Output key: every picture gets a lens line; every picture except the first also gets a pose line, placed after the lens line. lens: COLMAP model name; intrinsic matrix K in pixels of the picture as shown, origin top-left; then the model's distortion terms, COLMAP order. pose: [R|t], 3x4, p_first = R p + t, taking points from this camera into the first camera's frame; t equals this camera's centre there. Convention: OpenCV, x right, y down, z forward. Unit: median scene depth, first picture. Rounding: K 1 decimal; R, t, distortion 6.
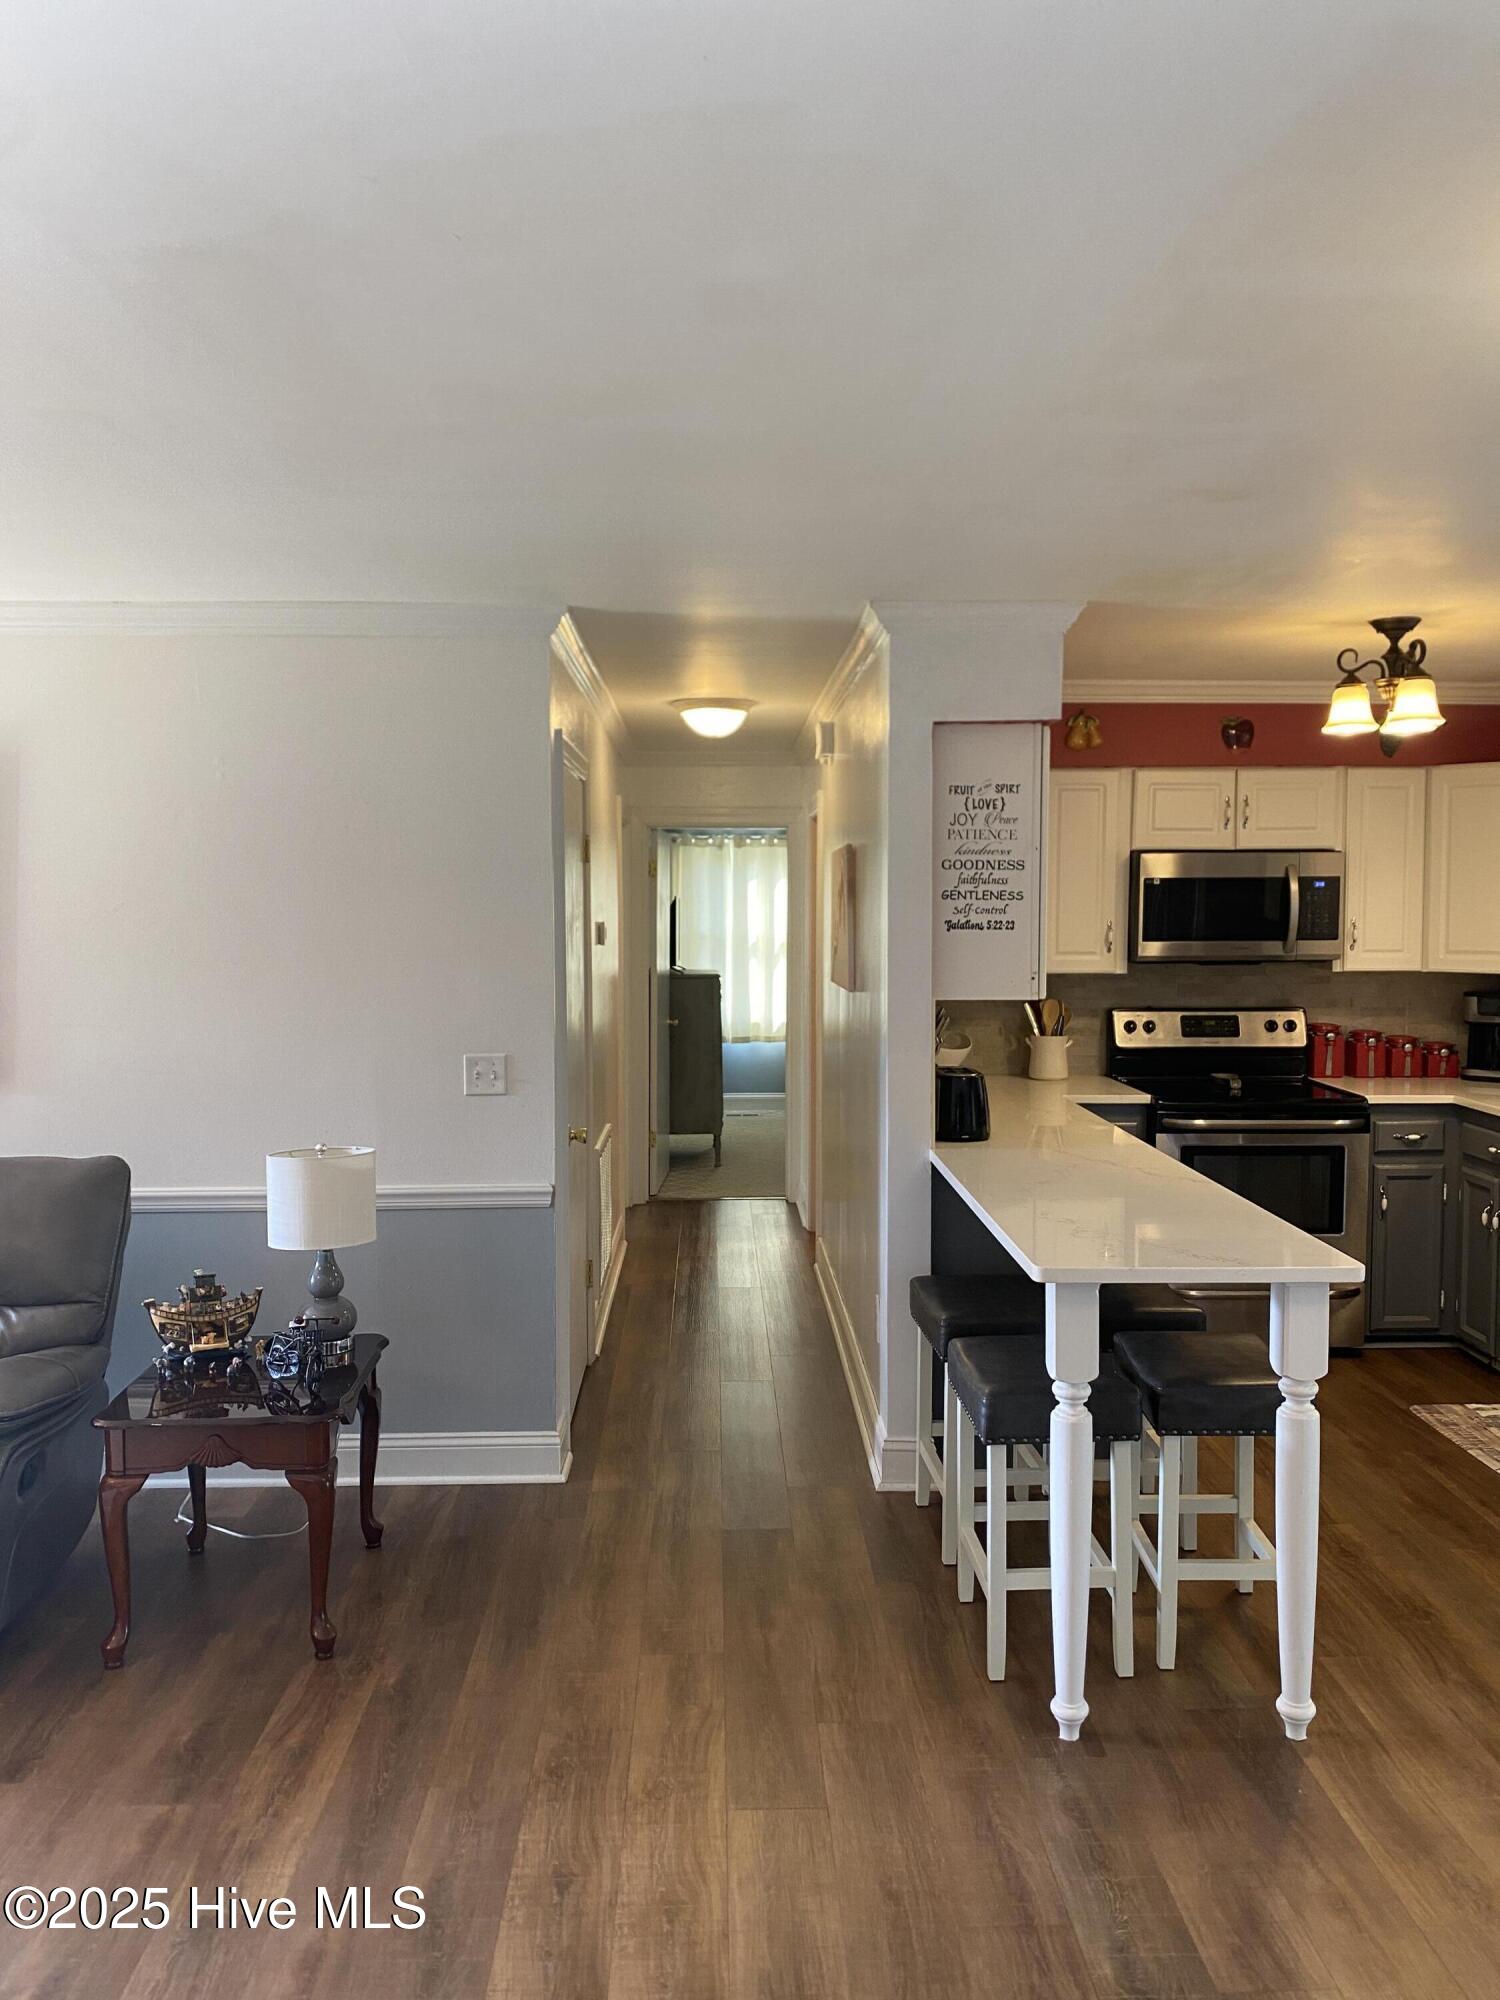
lens RADIAL K [[1511.3, 0, 754.2], [0, 1511.3, 1006.8], [0, 0, 1]] dist [0.038989, -0.002640]
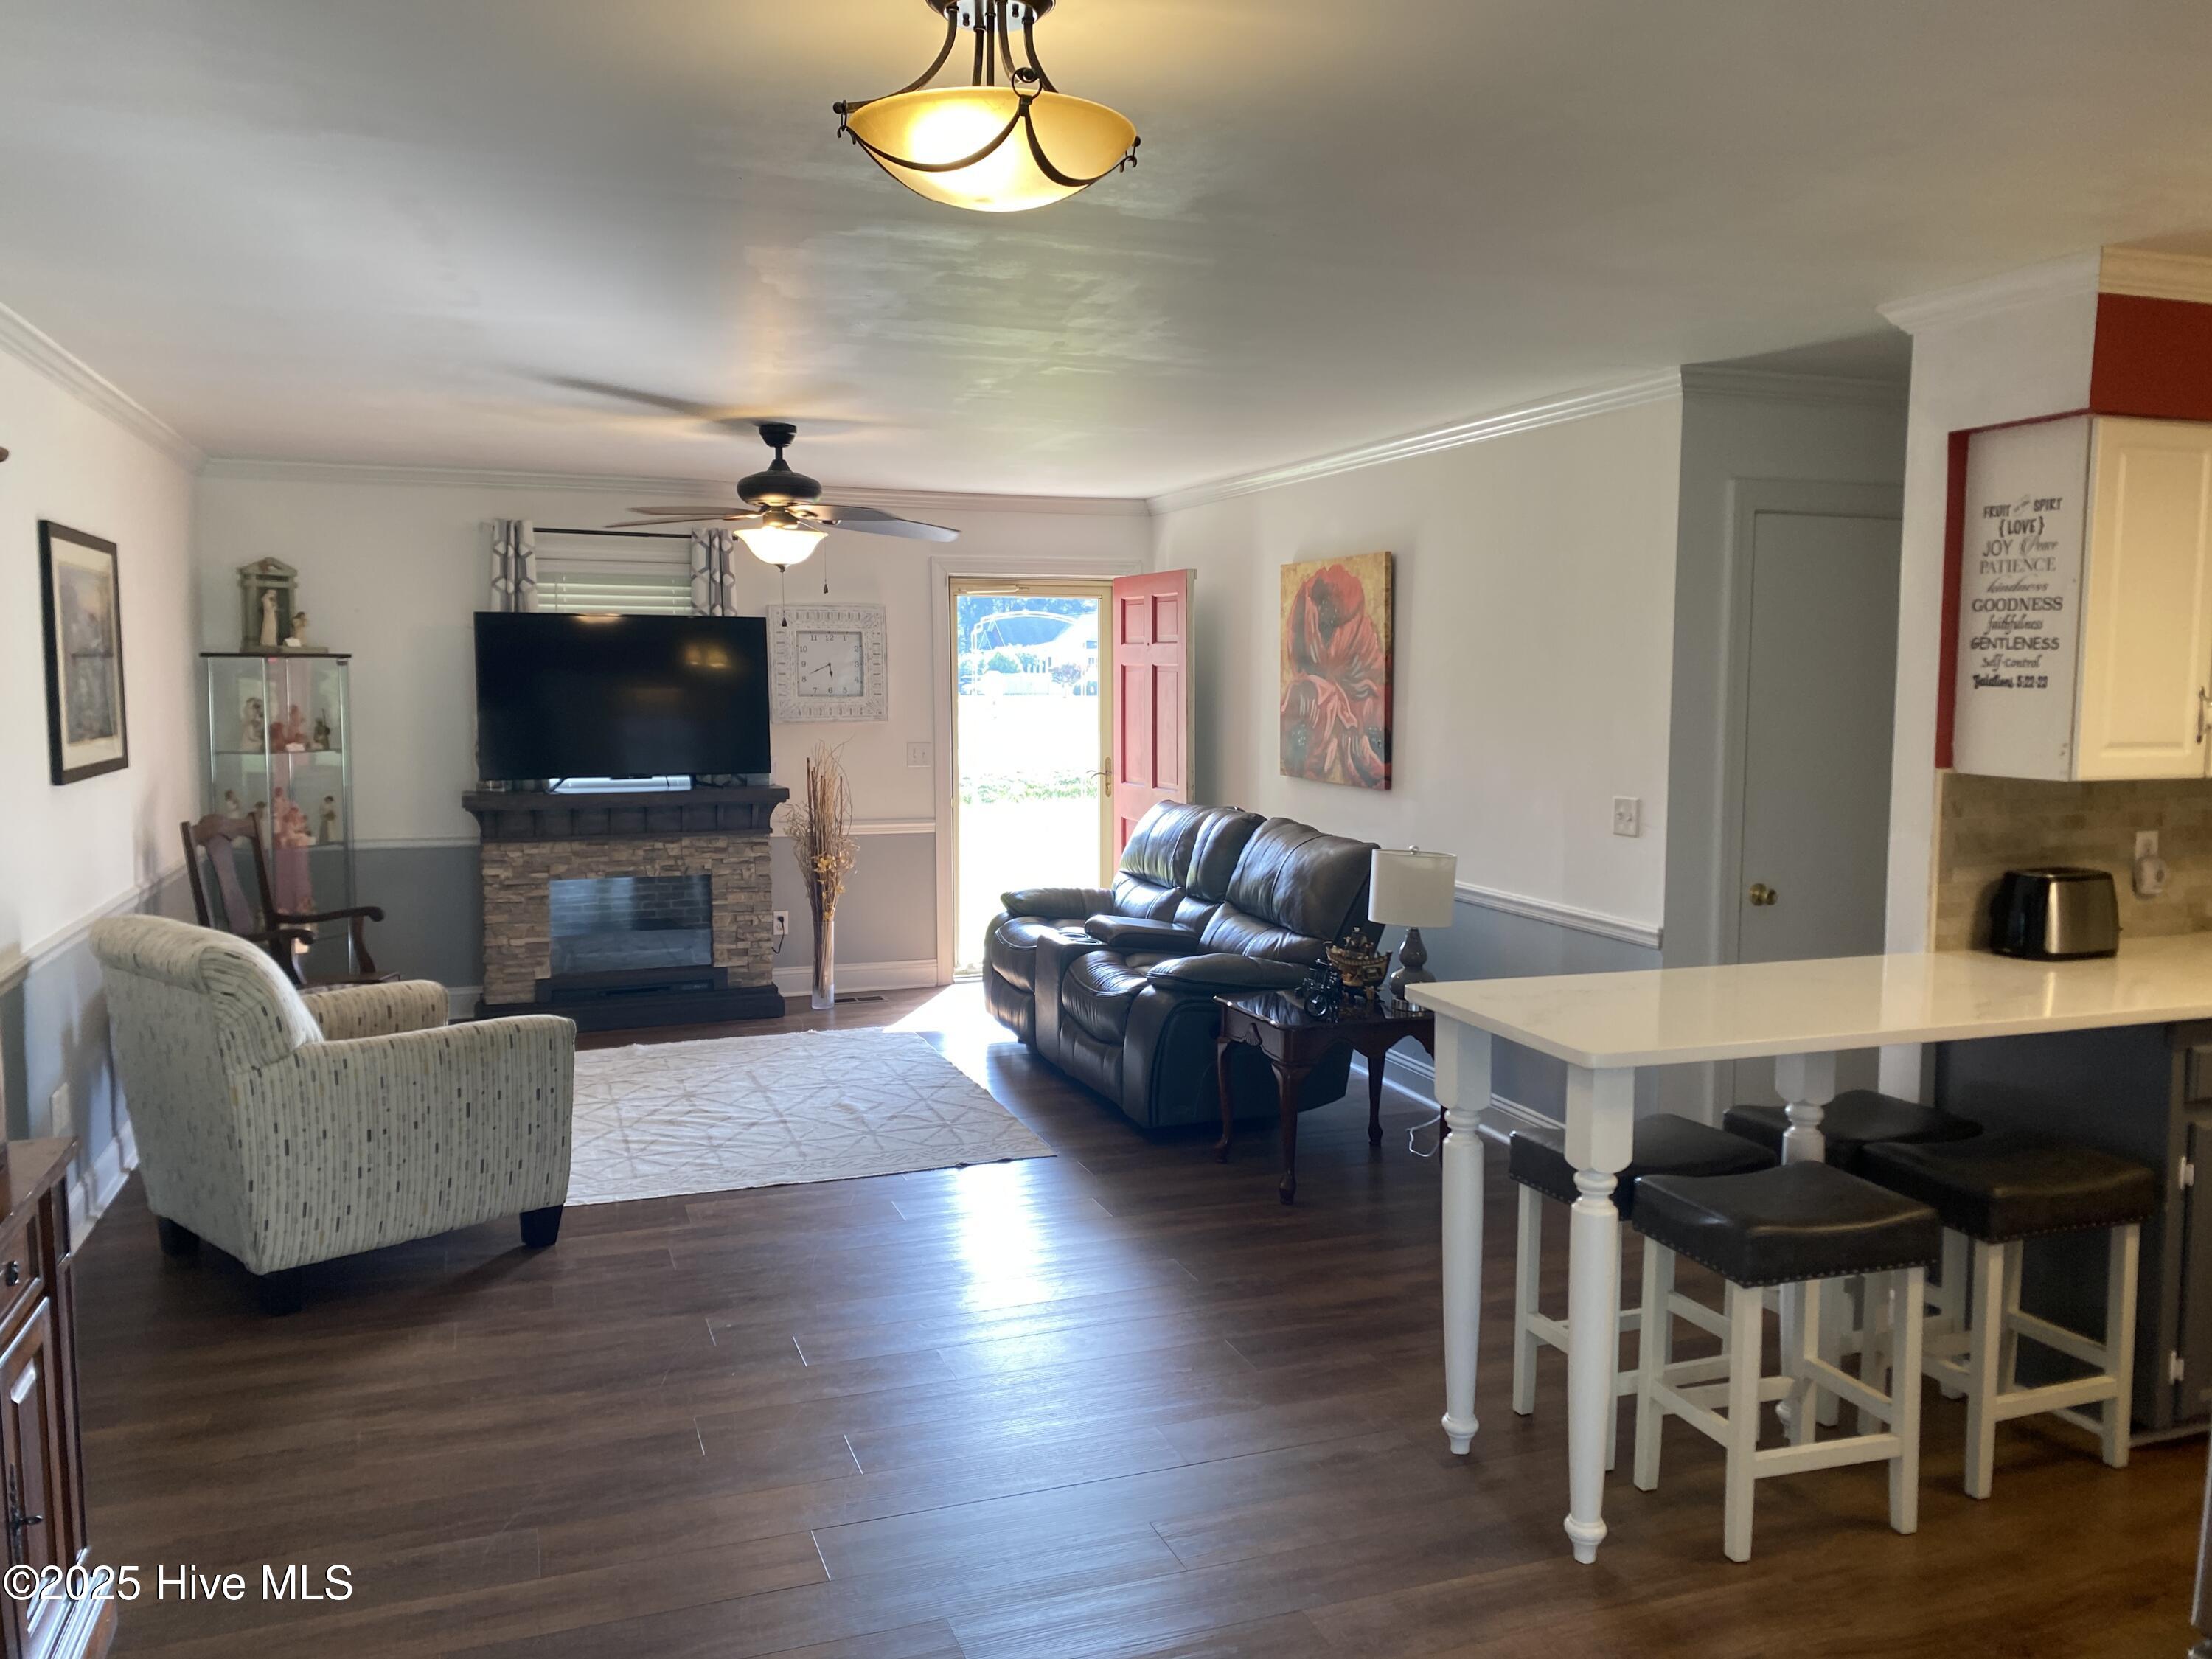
lens RADIAL K [[1671.5, 0, 1109.4], [0, 1671.5, 823.9], [0, 0, 1]] dist [0.038989, -0.002640]
pose [[0.312416, 0.093876, -0.945296, 0.845735], [-0.071502, 0.994606, 0.075142, -0.012725], [0.947251, 0.044115, 0.317443, 0.279804]]
